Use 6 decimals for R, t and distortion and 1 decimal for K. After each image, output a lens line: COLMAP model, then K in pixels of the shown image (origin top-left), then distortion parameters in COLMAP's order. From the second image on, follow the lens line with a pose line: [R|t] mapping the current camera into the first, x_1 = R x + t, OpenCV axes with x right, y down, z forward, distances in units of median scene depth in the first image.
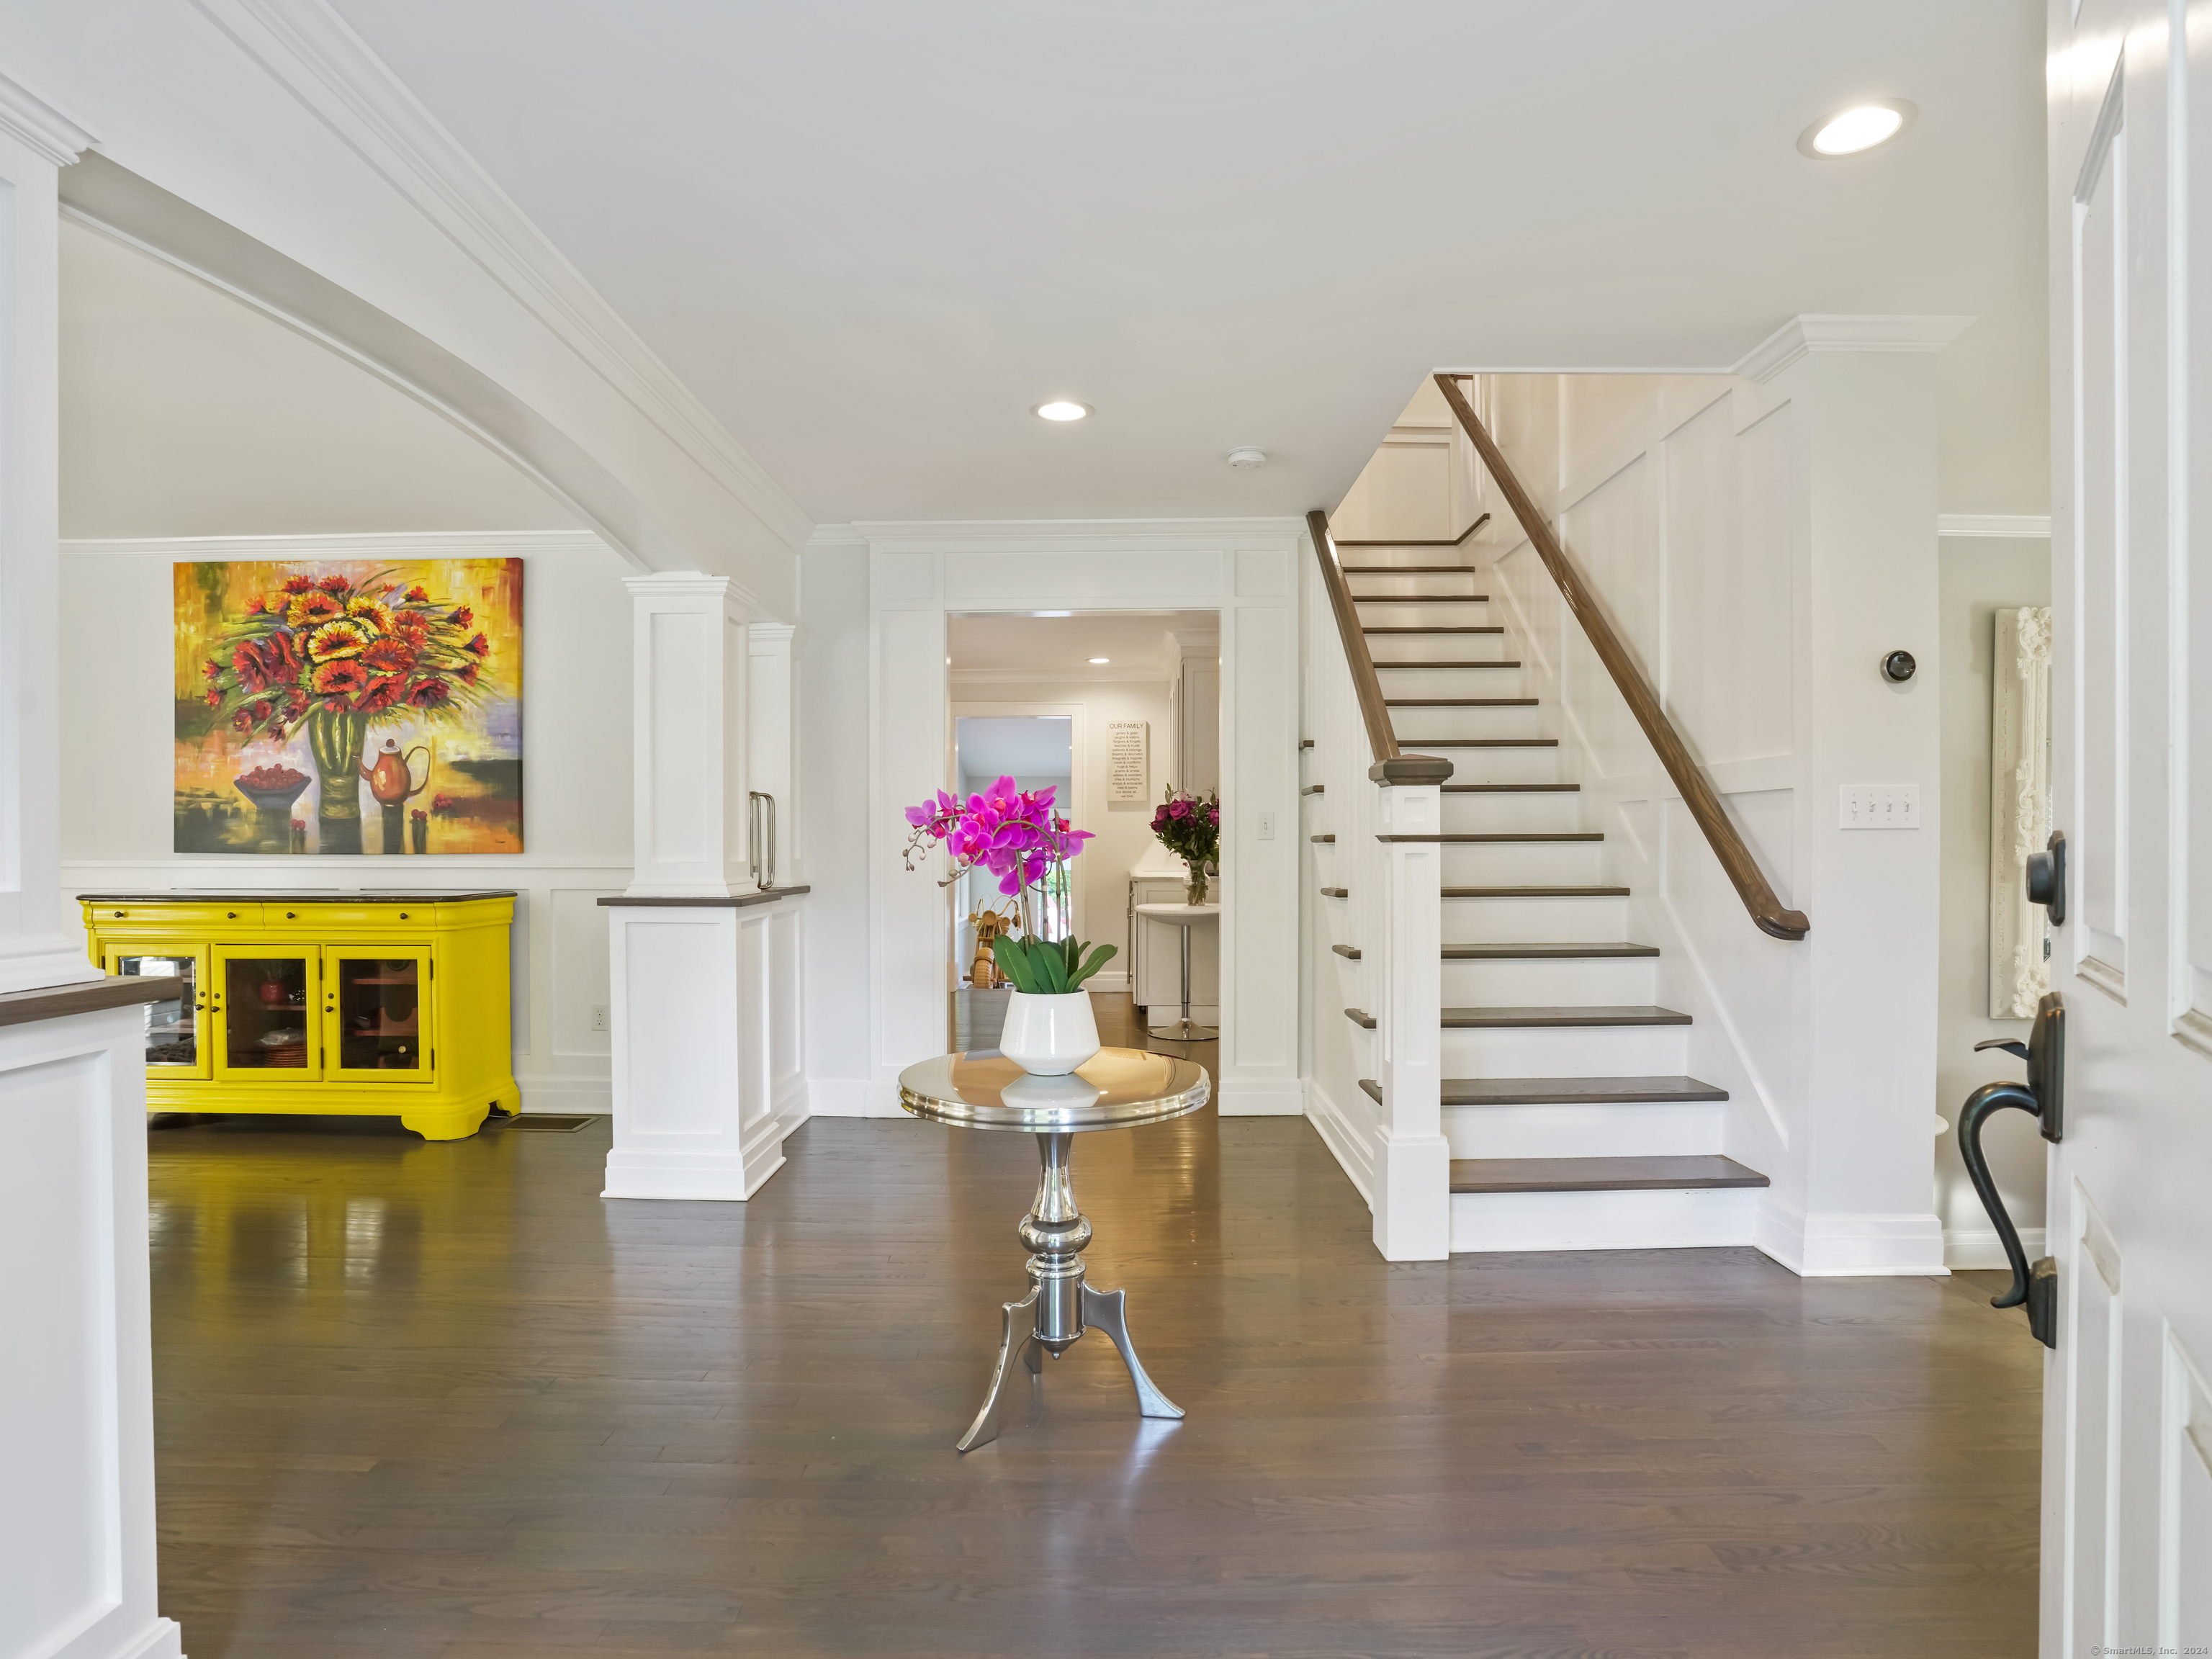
lens RADIAL K [[1241.6, 0, 1105.0], [0, 1241.6, 837.2], [0, 0, 1]] dist [-0.036639, 0.000230]
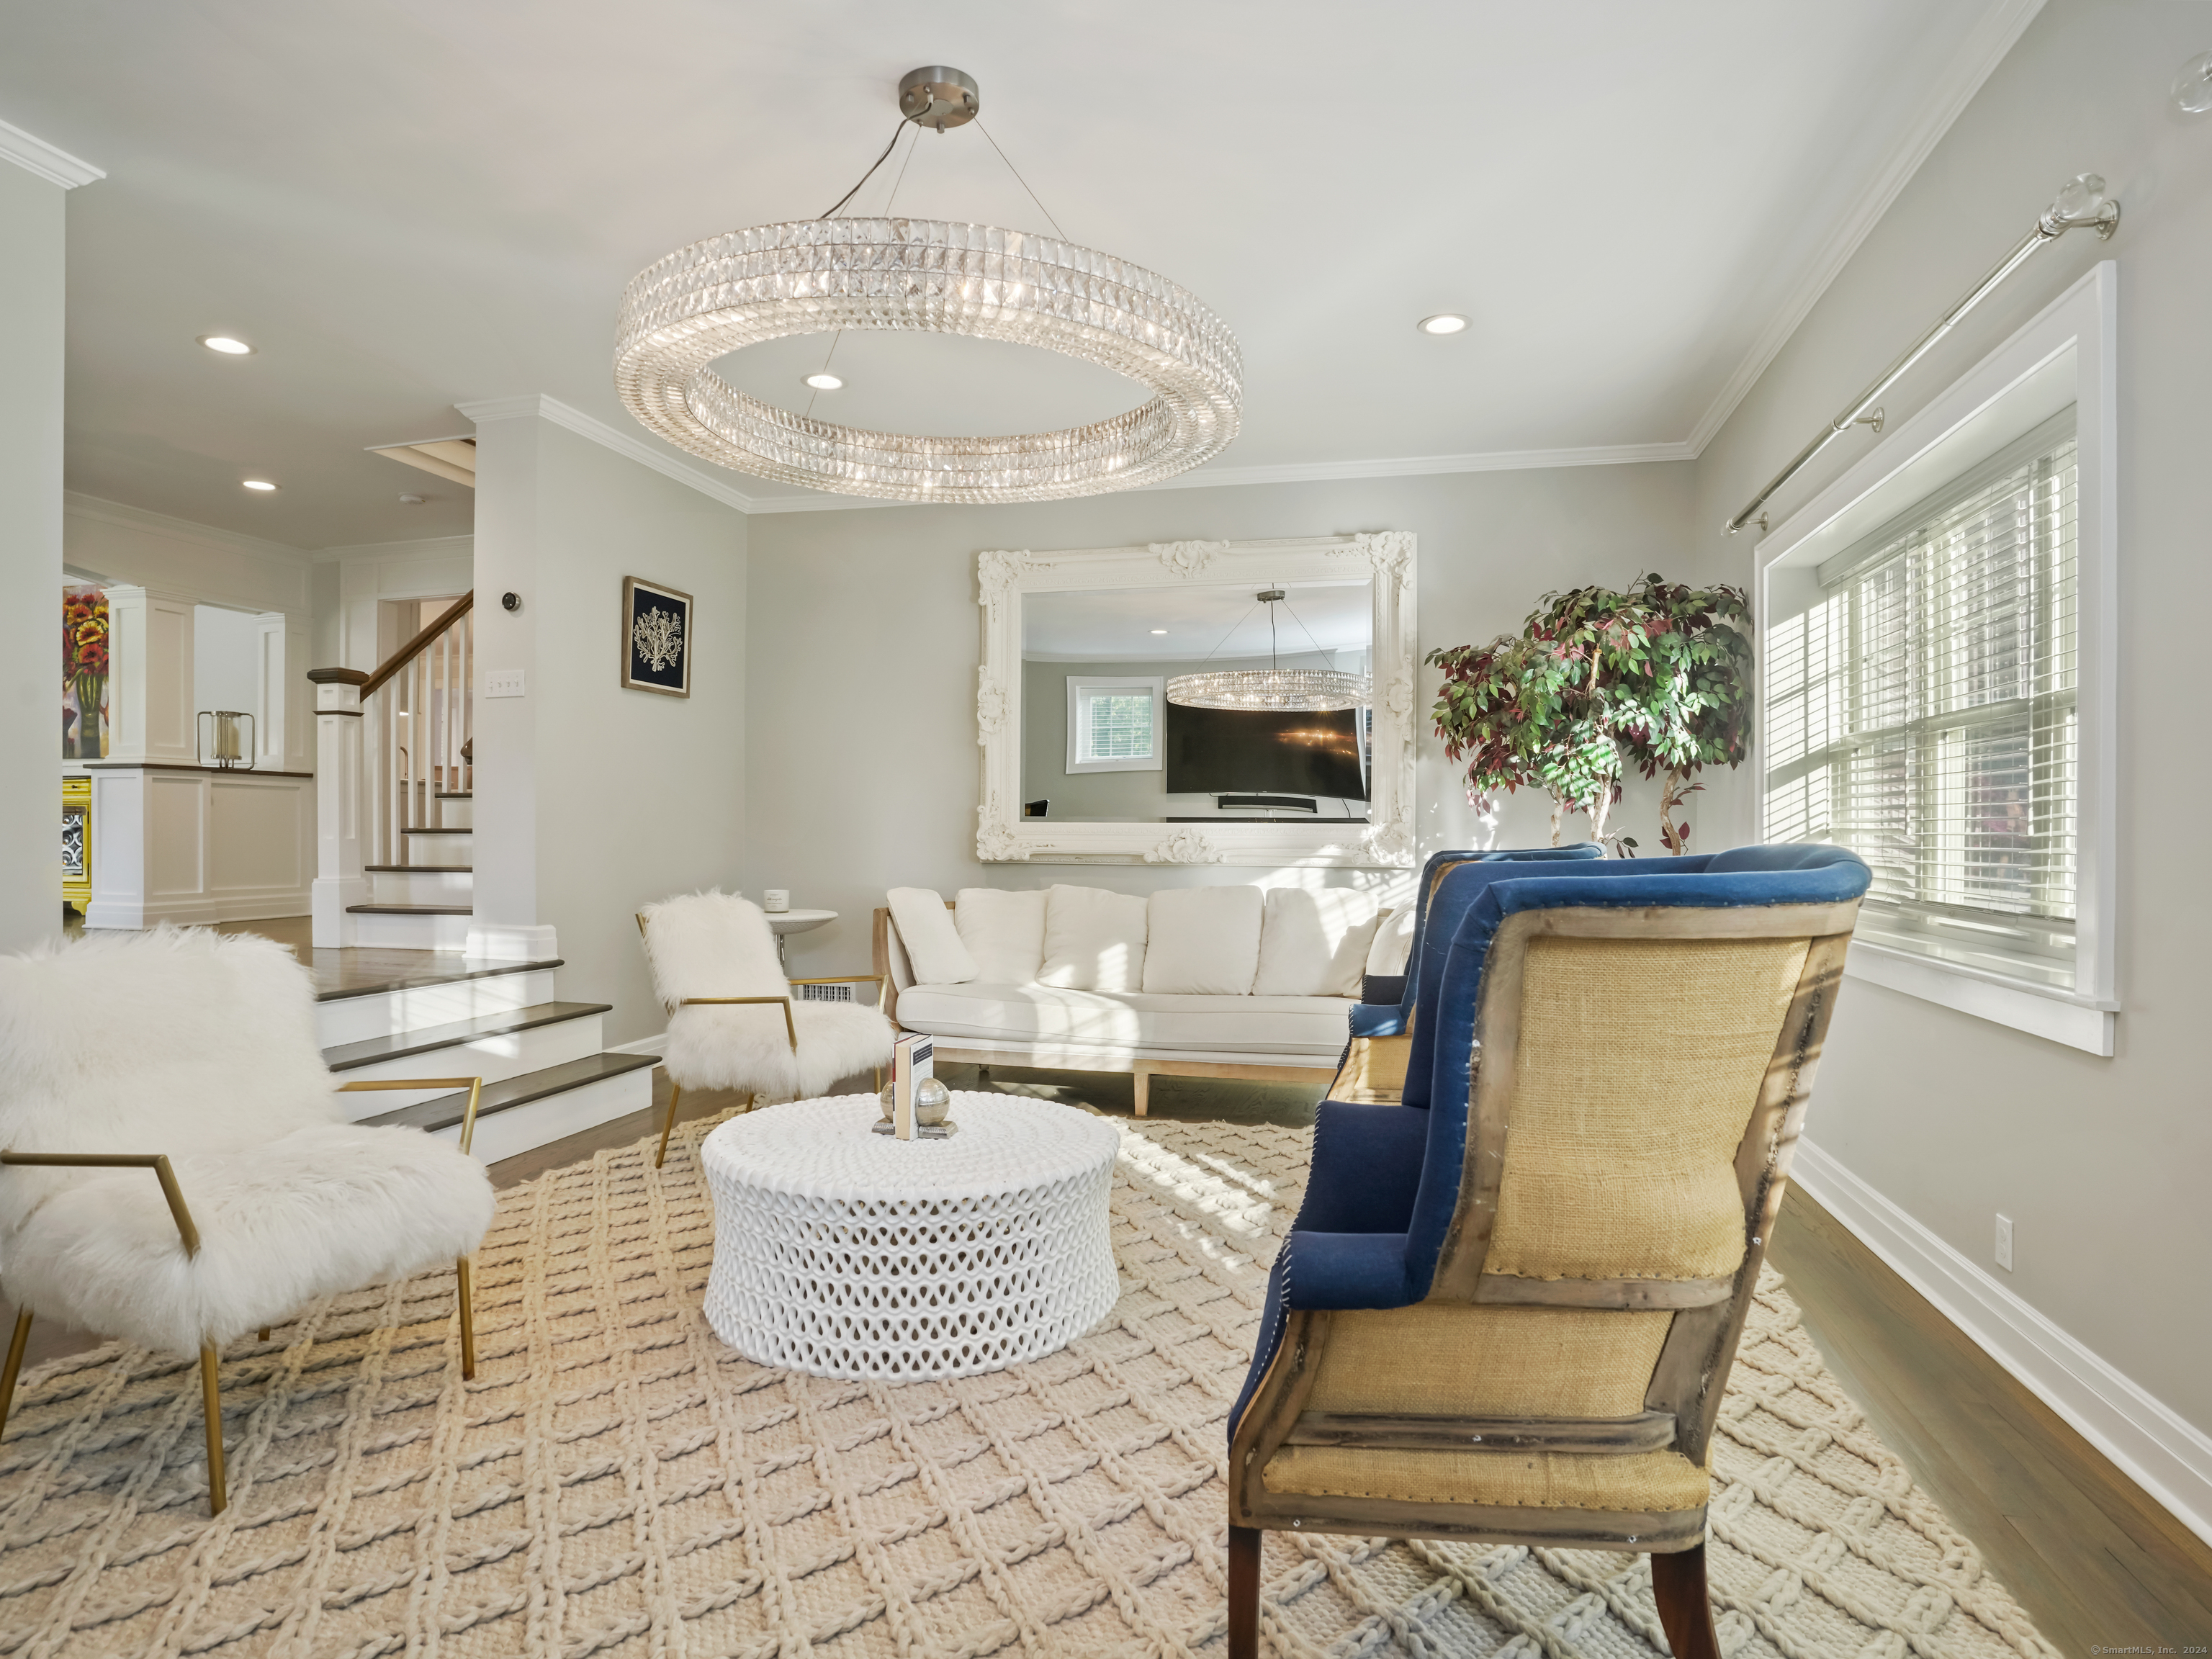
lens RADIAL K [[1241.6, 0, 1106.0], [0, 1241.6, 843.0], [0, 0, 1]] dist [-0.036639, 0.000230]
pose [[0.973524, 0.011199, -0.228310, 1.132920], [-0.010139, 0.999932, 0.005813, 0.107965], [0.228360, -0.003344, 0.973571, -0.312321]]
